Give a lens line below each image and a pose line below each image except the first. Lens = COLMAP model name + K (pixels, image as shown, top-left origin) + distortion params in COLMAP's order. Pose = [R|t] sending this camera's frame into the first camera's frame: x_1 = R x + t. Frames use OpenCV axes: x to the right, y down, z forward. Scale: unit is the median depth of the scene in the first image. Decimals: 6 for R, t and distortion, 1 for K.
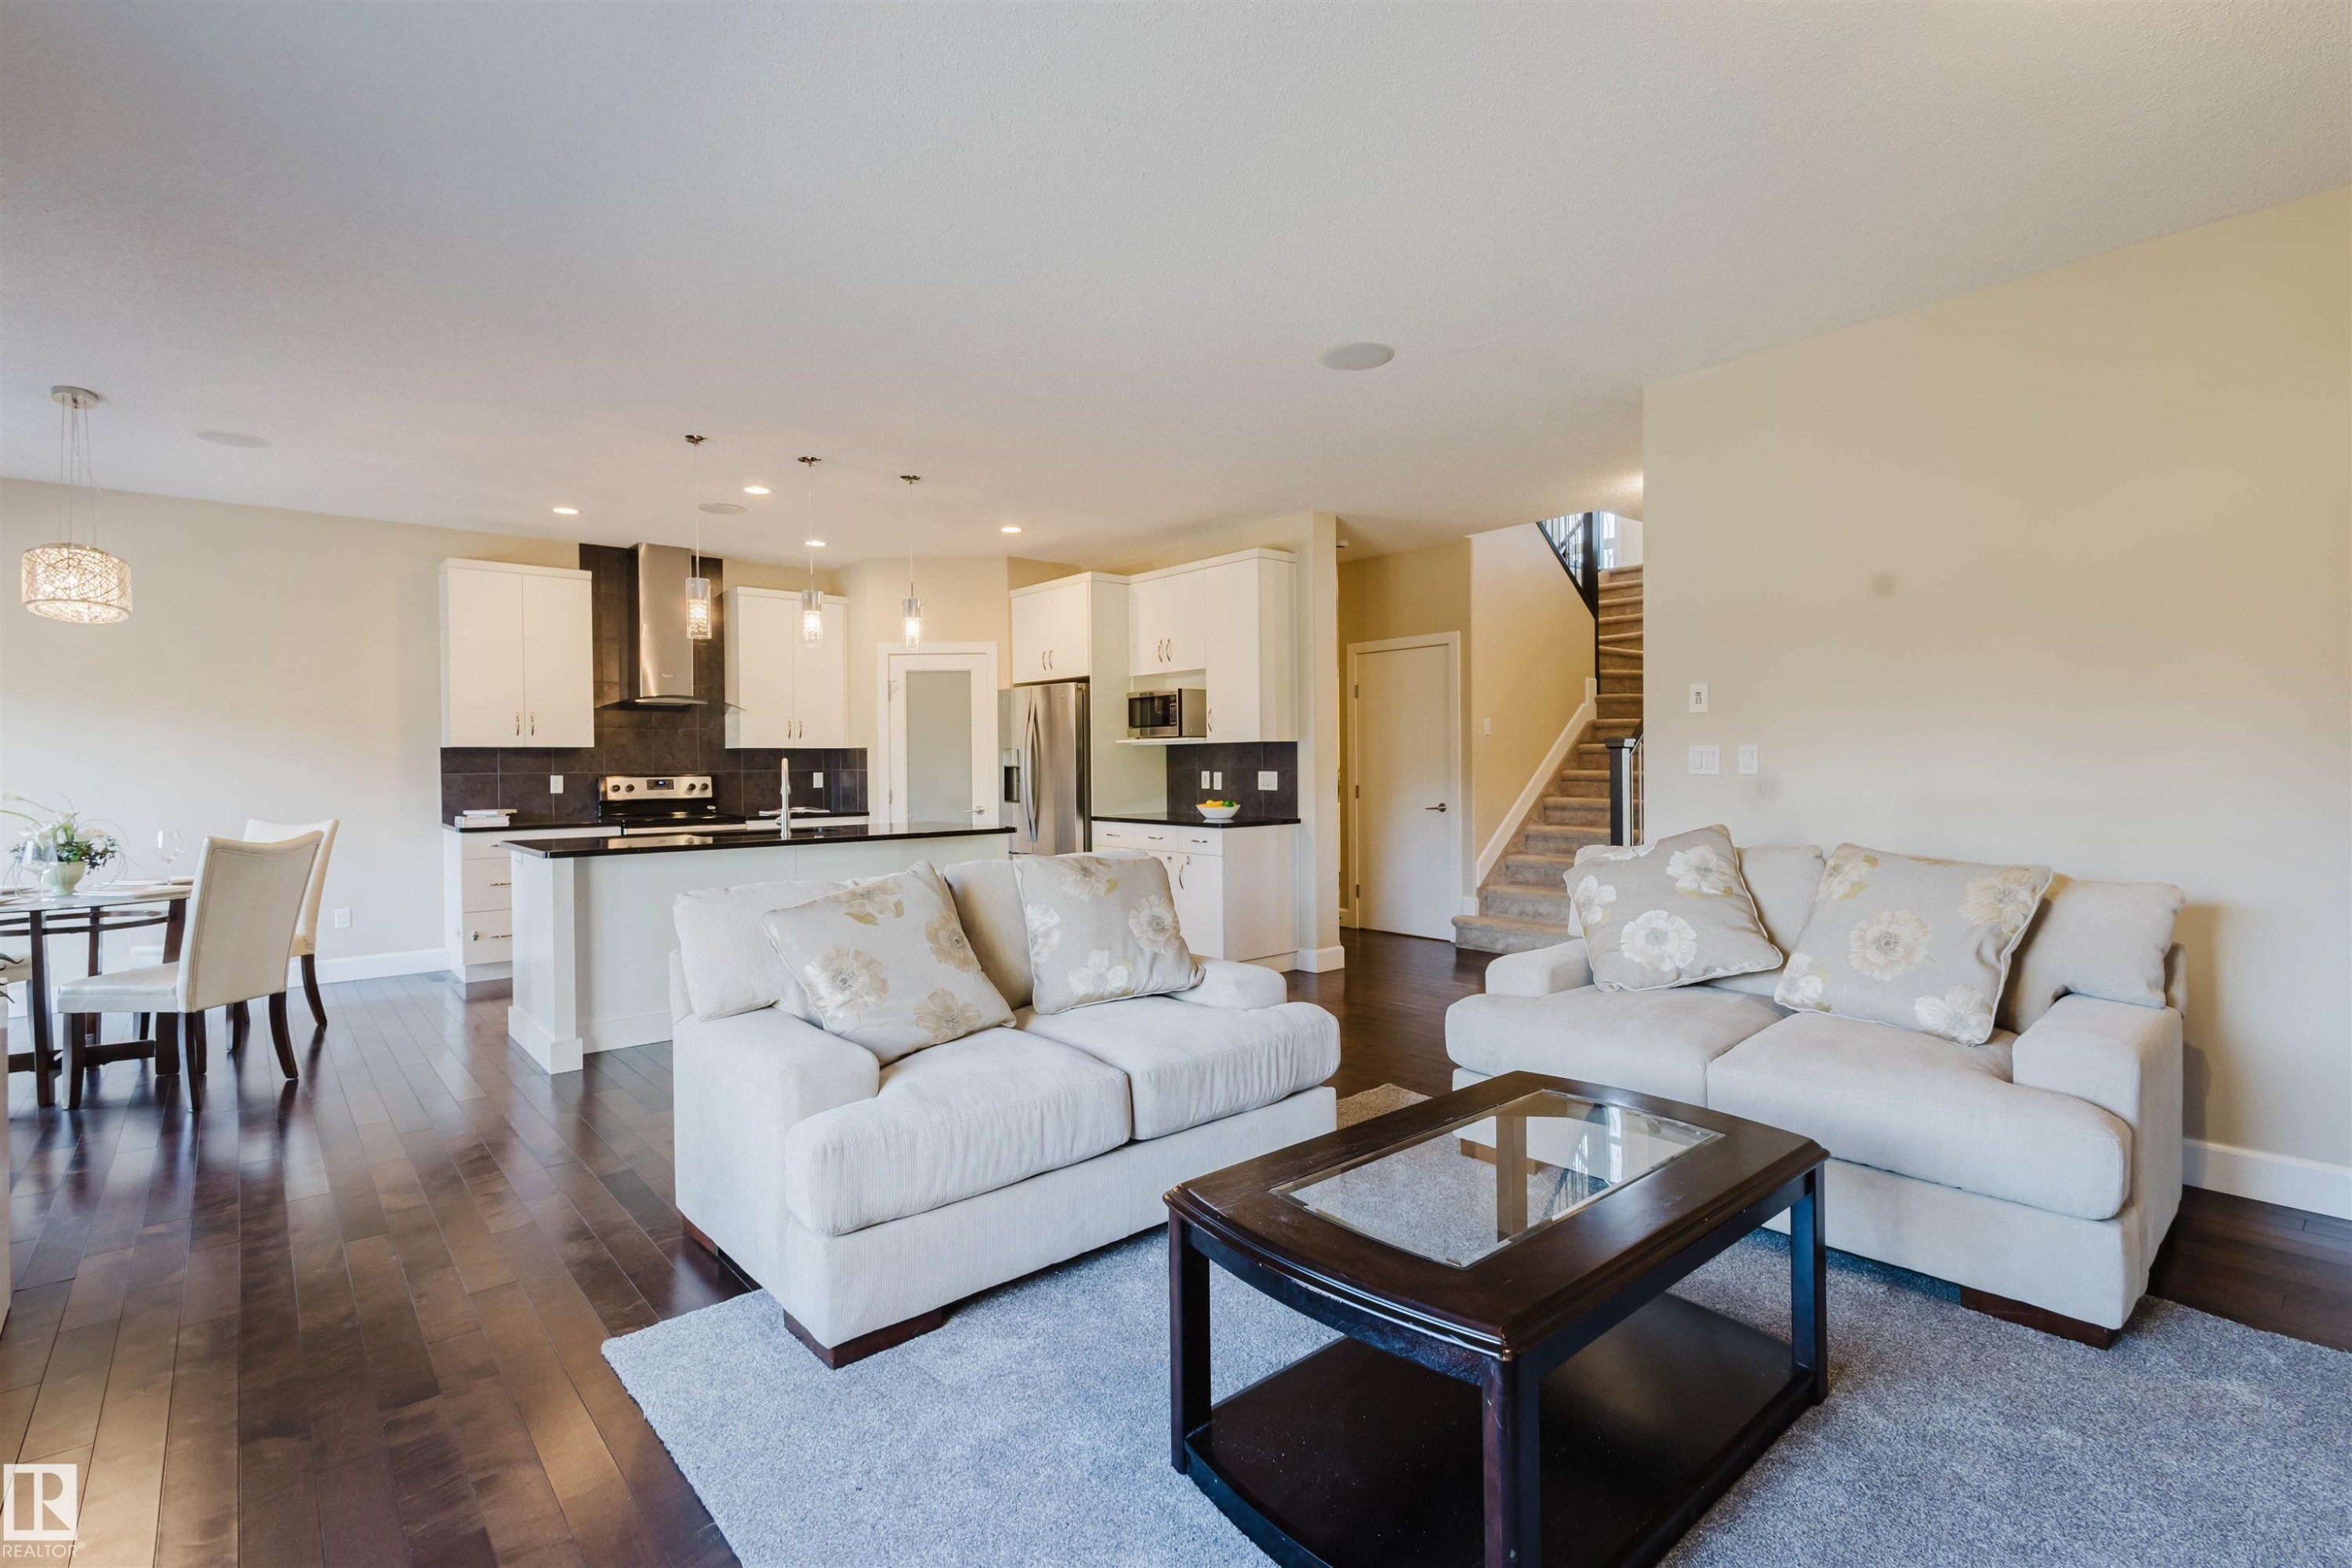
lens RADIAL K [[1083.7, 0, 1188.3], [0, 1083.7, 767.0], [0, 0, 1]] dist [-0.003621, -0.001982]
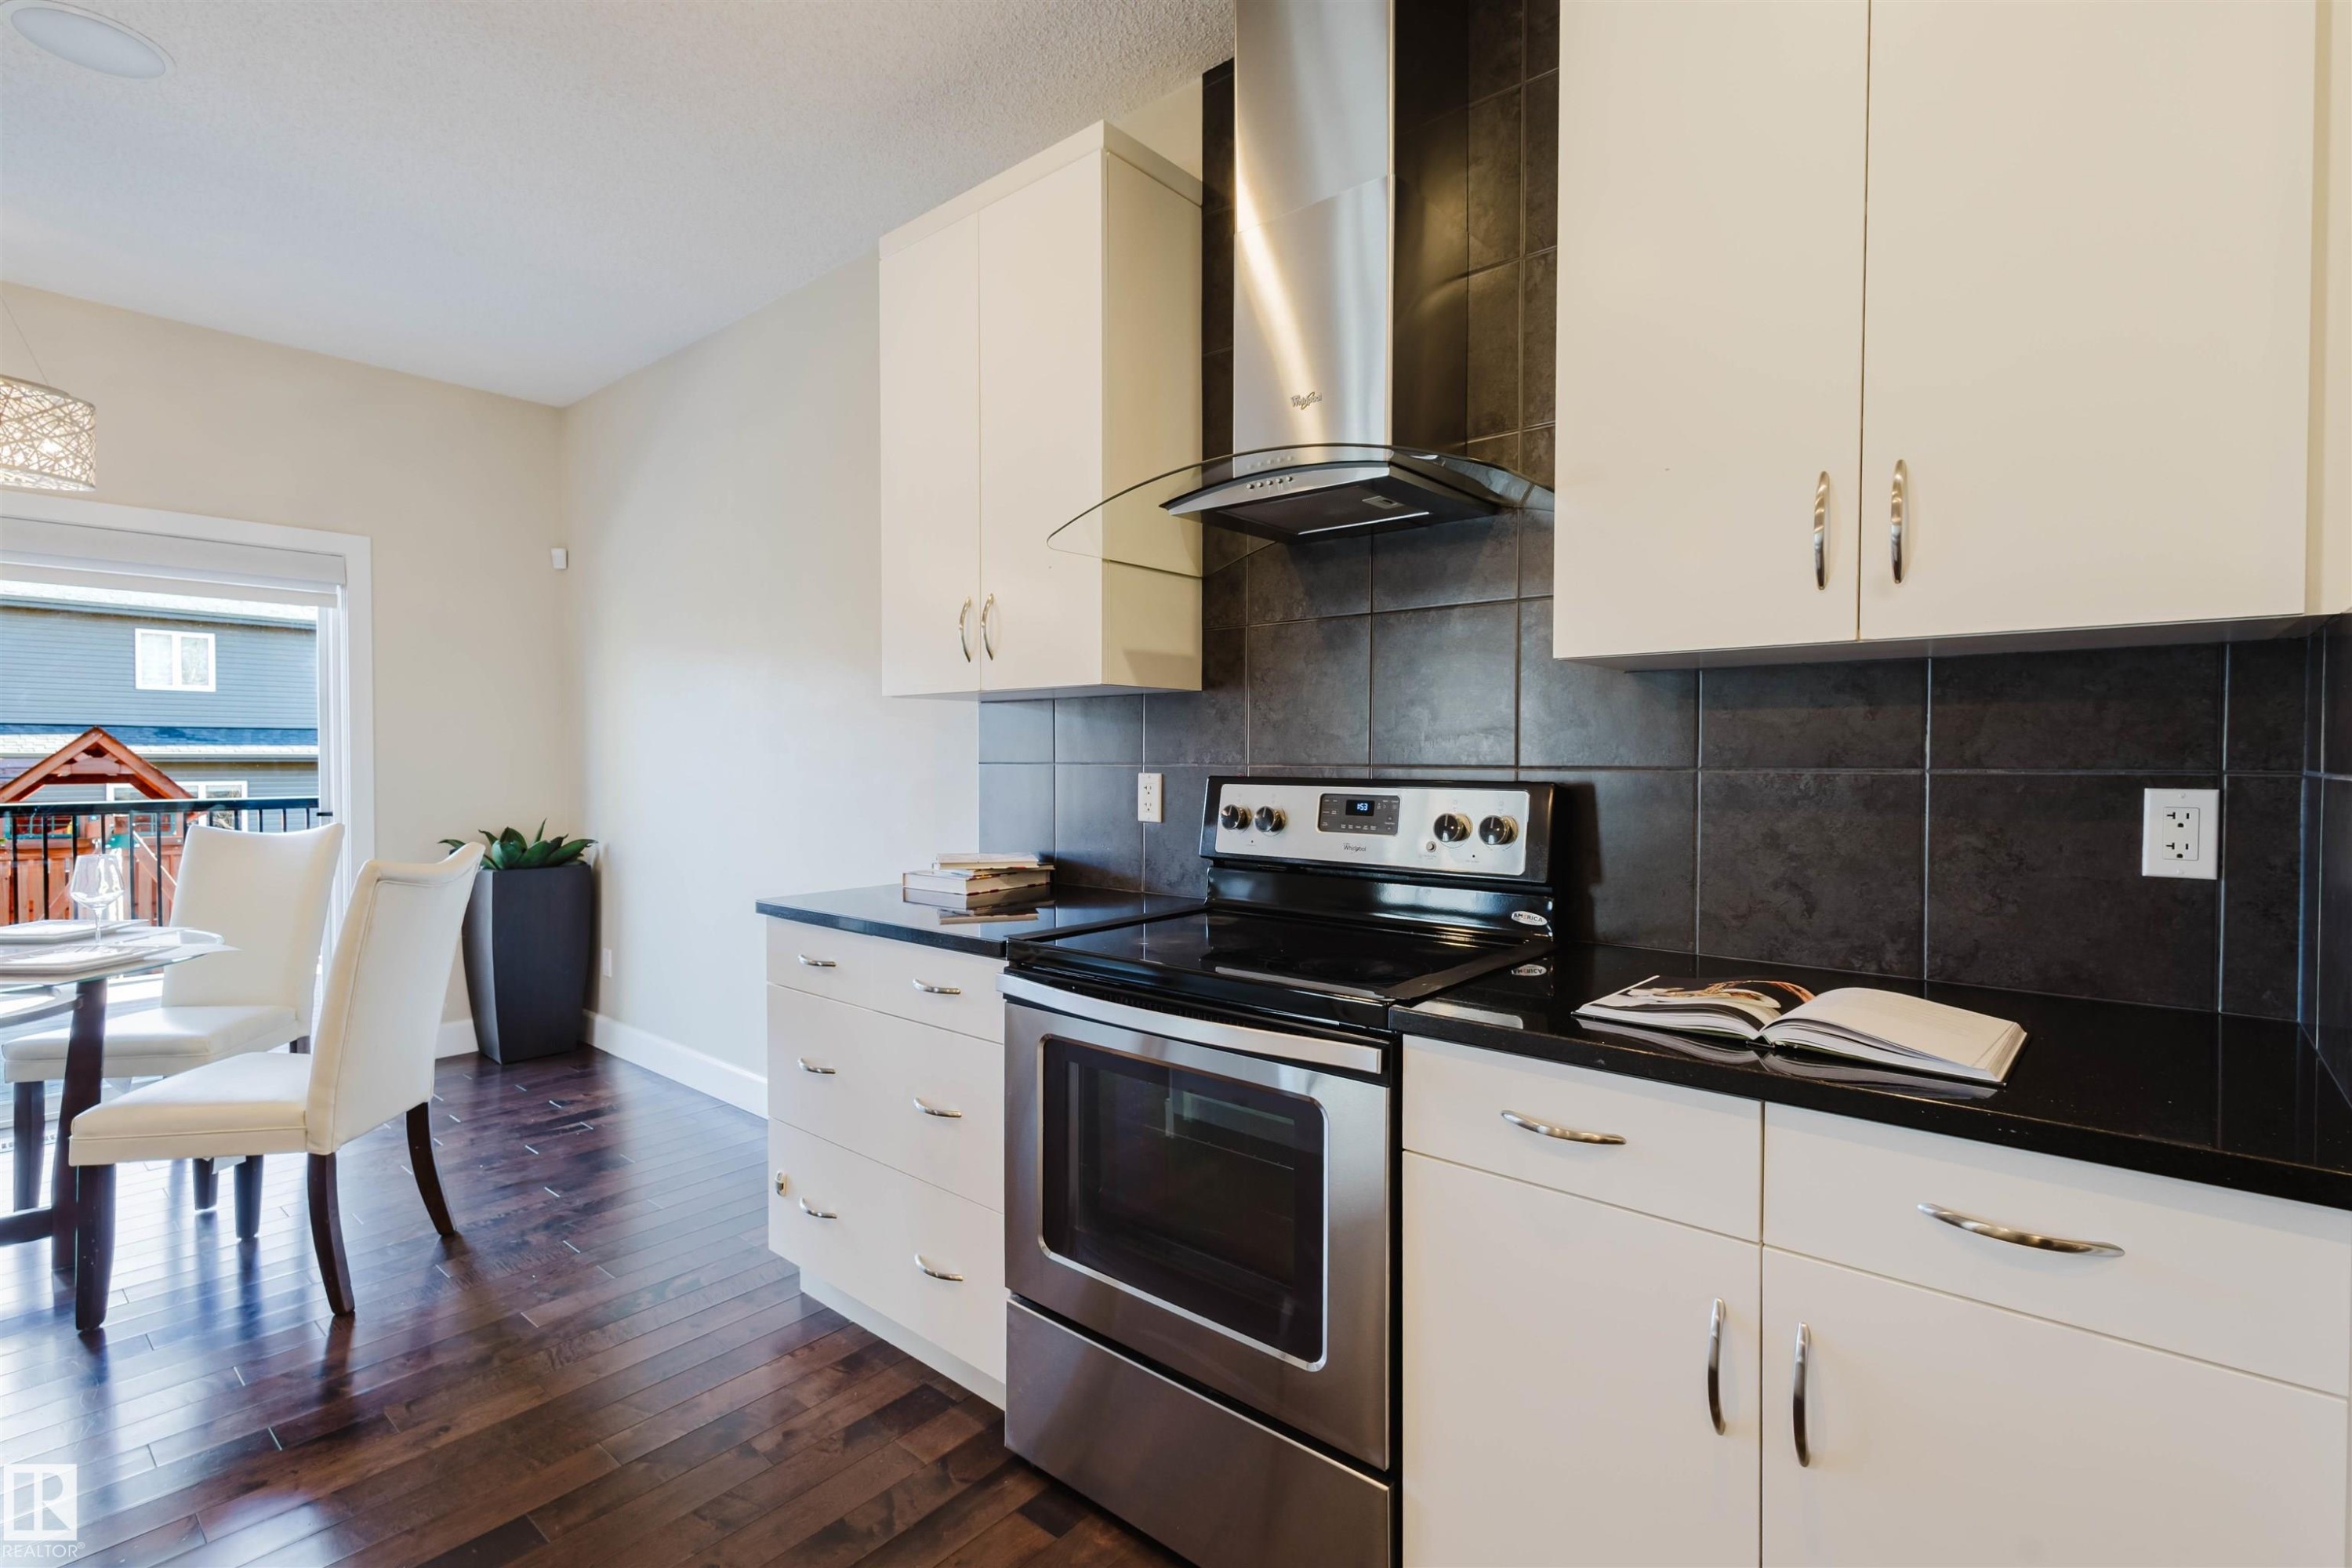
lens RADIAL K [[1083.7, 0, 1124.9], [0, 1083.7, 769.4], [0, 0, 1]] dist [-0.003621, -0.001982]
pose [[0.085169, 0.019255, -0.996180, -0.217826], [-0.008994, 0.999787, 0.018556, 0.000234], [0.996326, 0.007379, 0.085324, 0.943512]]
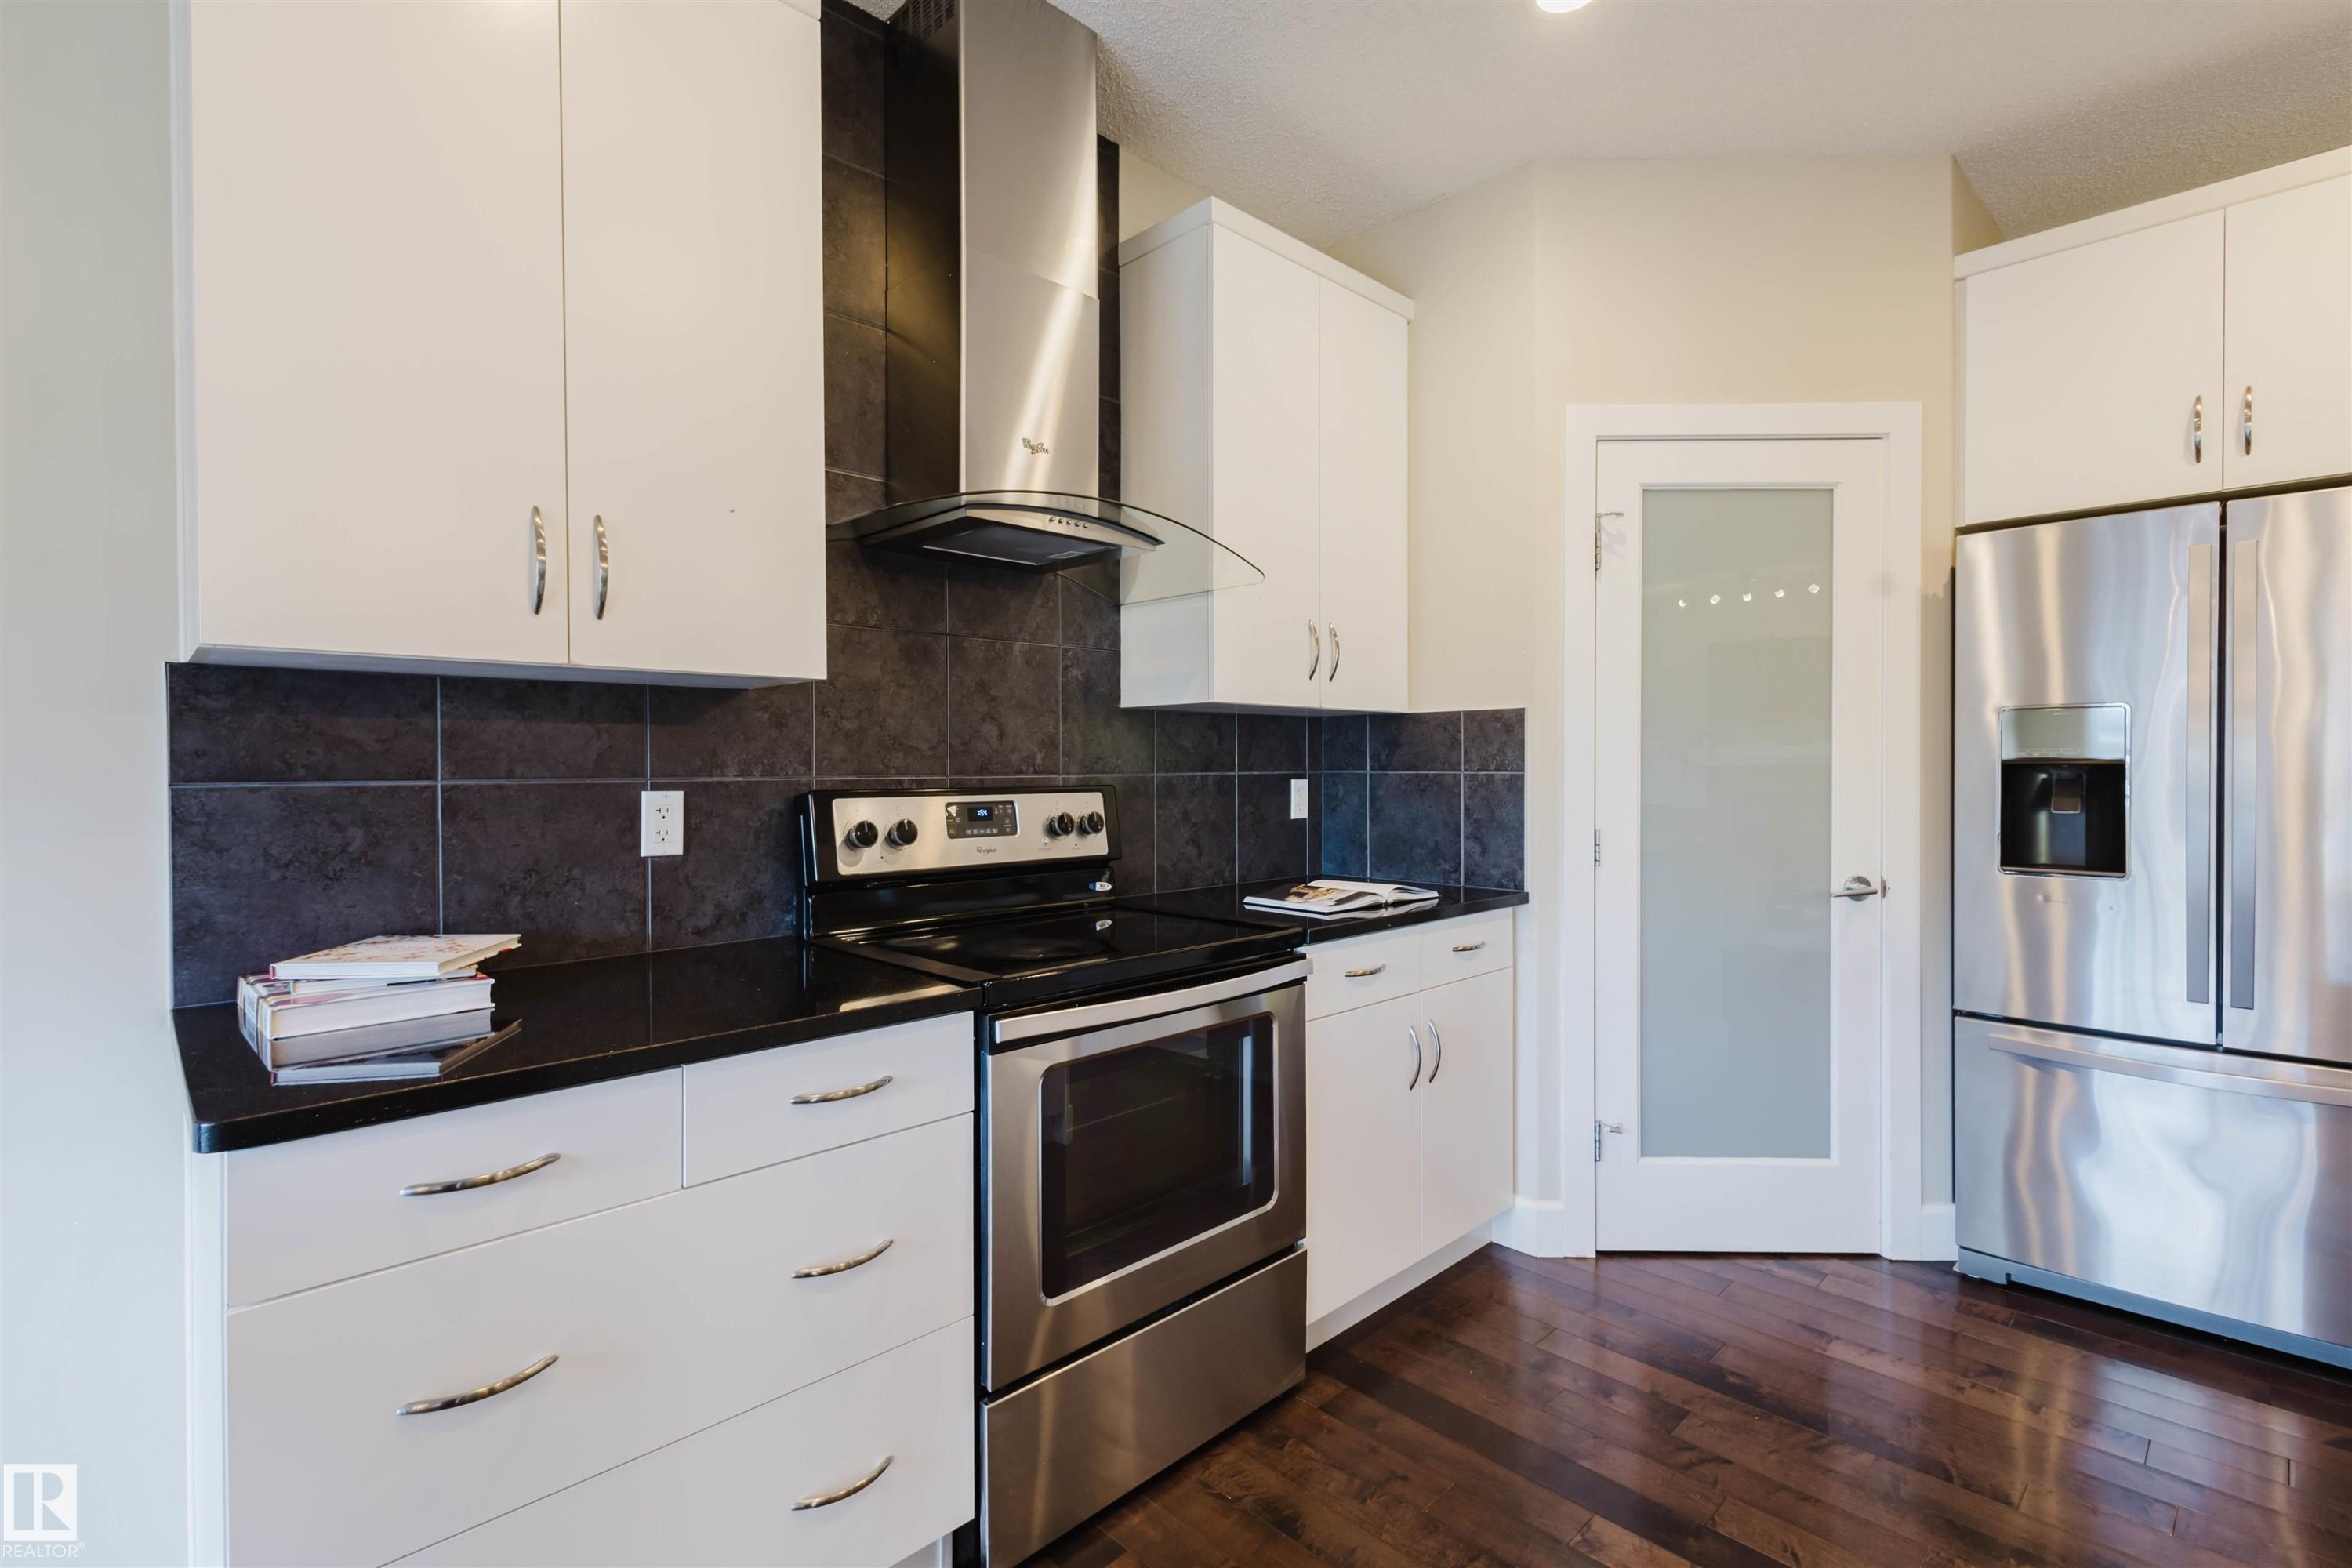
lens RADIAL K [[1083.7, 0, 1191.8], [0, 1083.7, 777.8], [0, 0, 1]] dist [-0.003621, -0.001982]
pose [[0.999592, 0.002853, 0.028403, -0.449237], [-0.002990, 0.999984, 0.004777, 0.003026], [-0.028389, -0.004860, 0.999585, 0.710249]]
